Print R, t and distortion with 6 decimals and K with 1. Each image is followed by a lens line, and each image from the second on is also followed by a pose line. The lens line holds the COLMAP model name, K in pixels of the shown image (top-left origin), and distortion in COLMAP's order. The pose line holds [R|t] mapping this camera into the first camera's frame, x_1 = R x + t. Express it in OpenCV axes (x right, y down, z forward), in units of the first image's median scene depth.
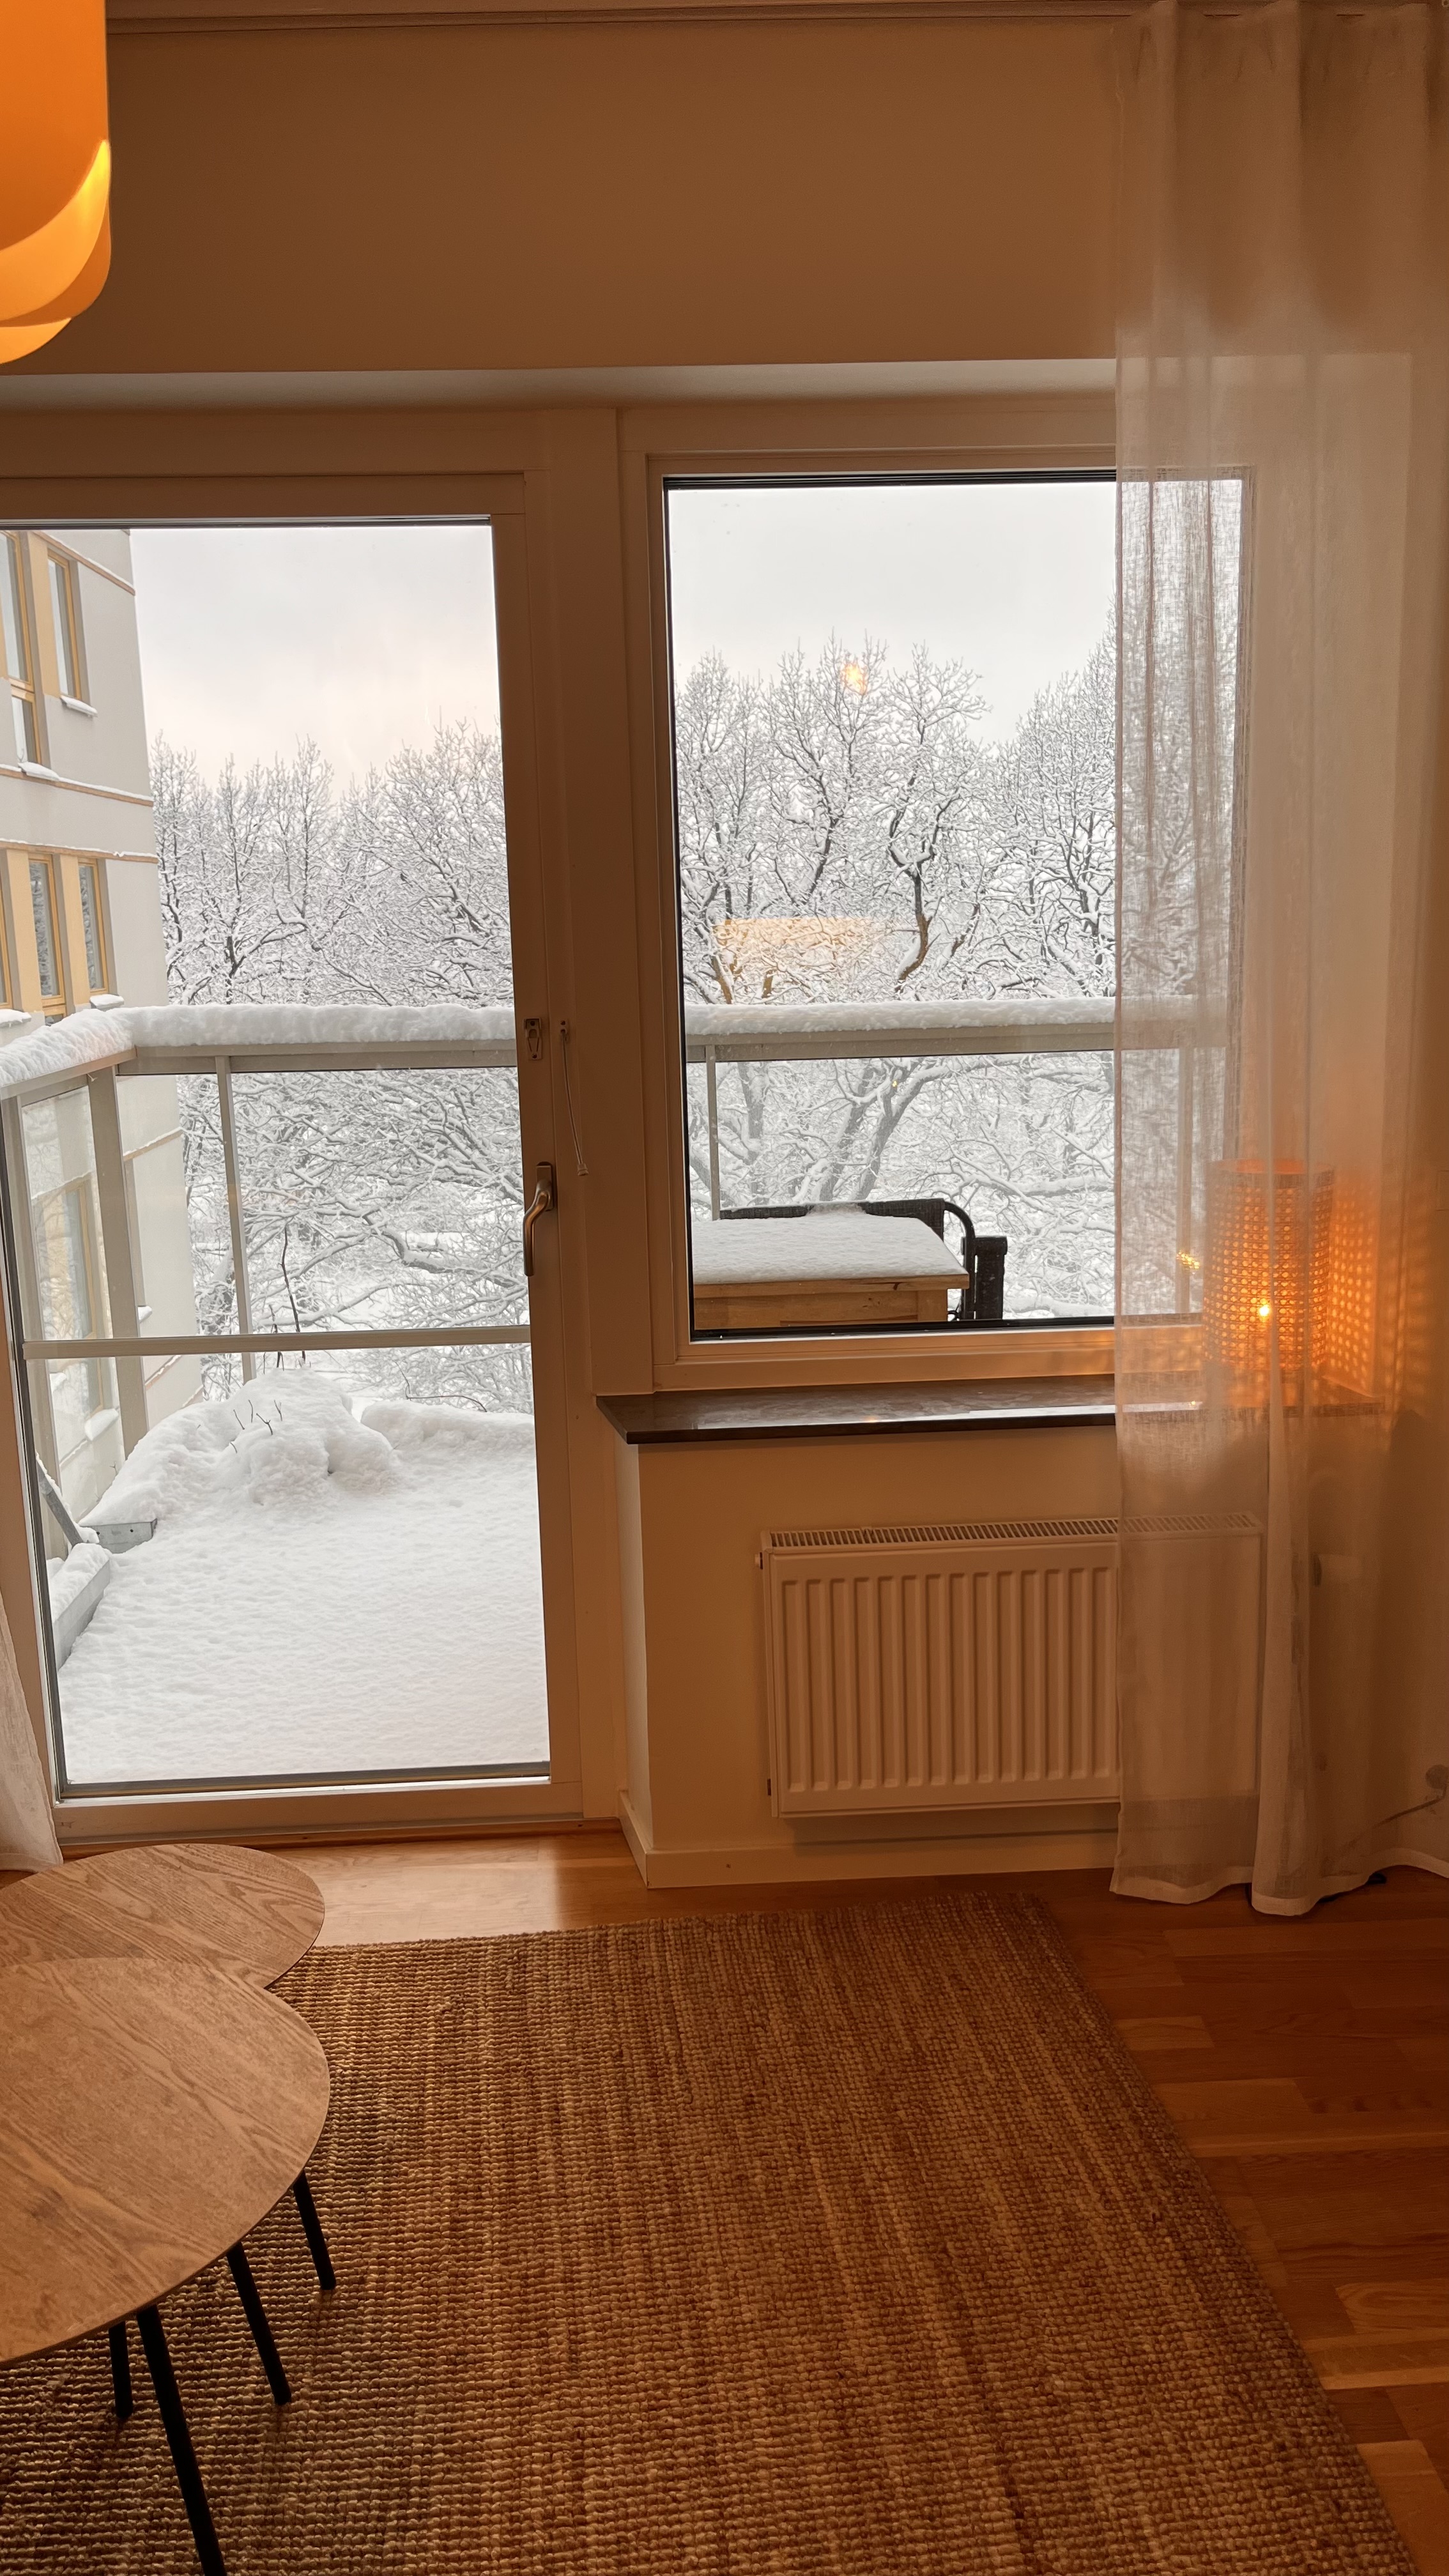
lens RADIAL K [[1984.2, 0, 737.9], [0, 1984.2, 1290.0], [0, 0, 1]] dist [0.063929, -0.089267]
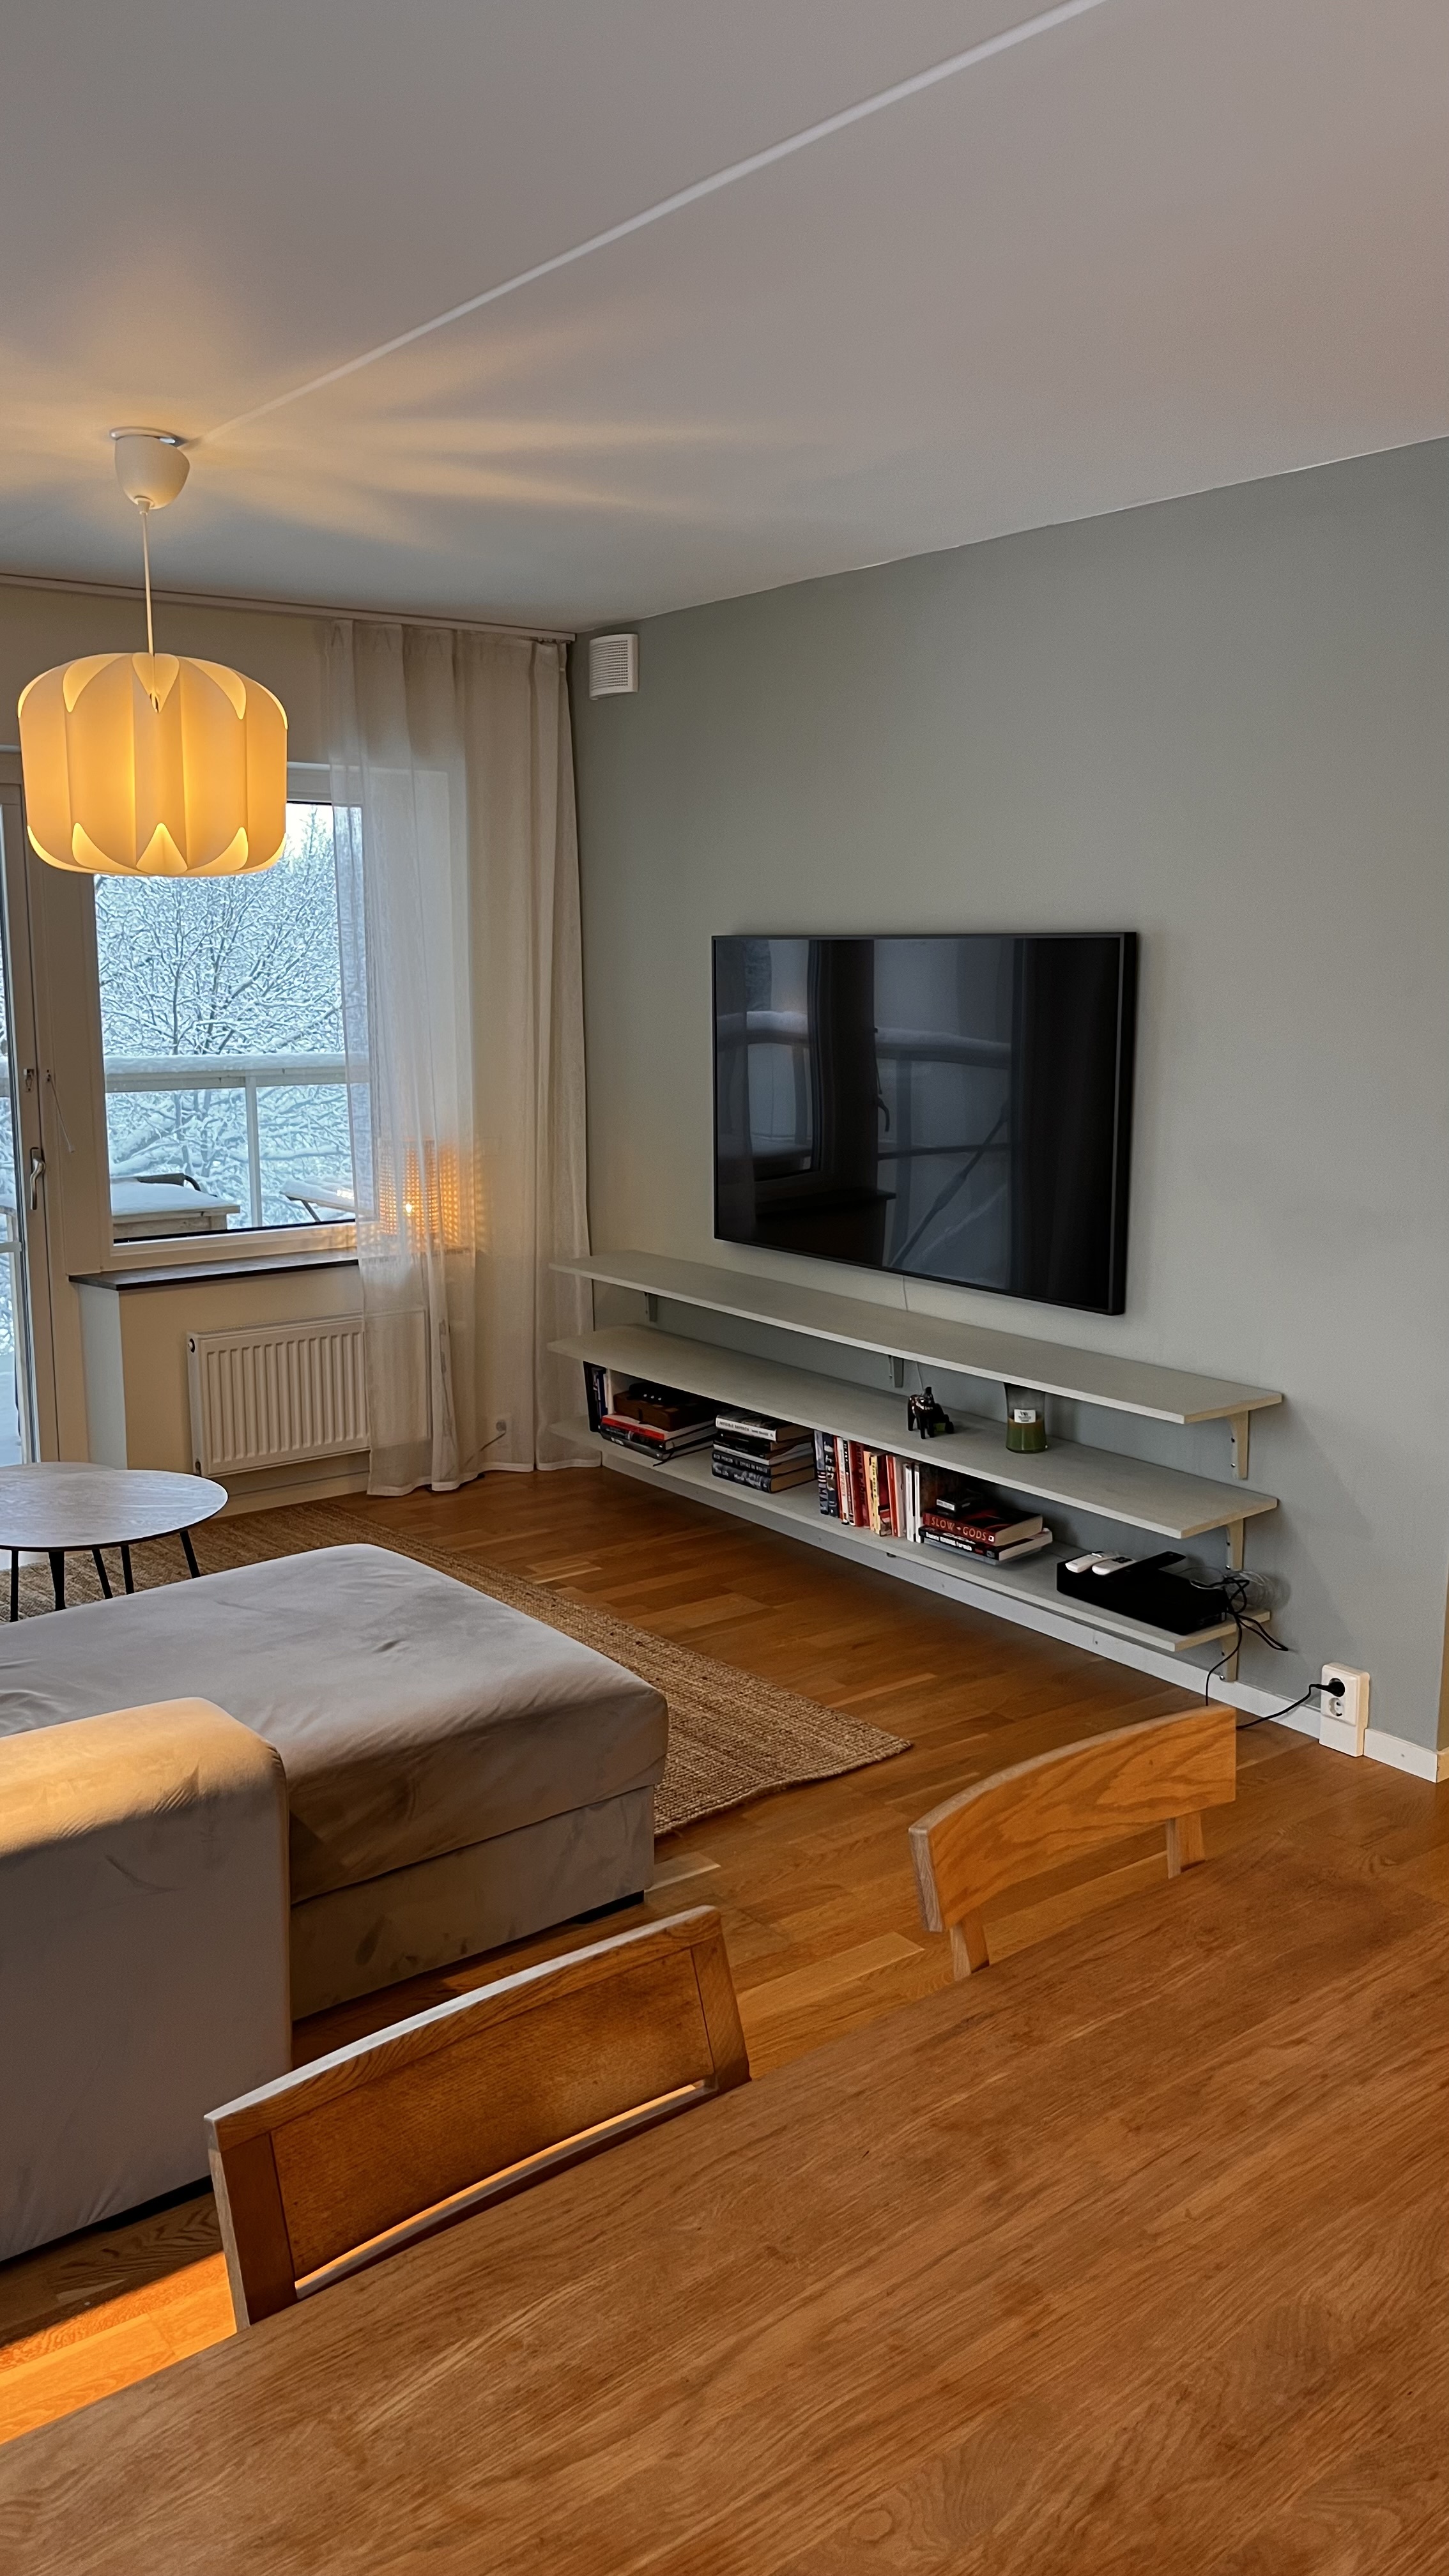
lens RADIAL K [[1984.2, 0, 730.0], [0, 1984.2, 1277.4], [0, 0, 1]] dist [0.063929, -0.089267]
pose [[0.828221, -0.066661, 0.556423, -0.627155], [0.082819, 0.996557, -0.003884, 0.119785], [-0.554249, 0.049299, 0.830890, -0.912042]]
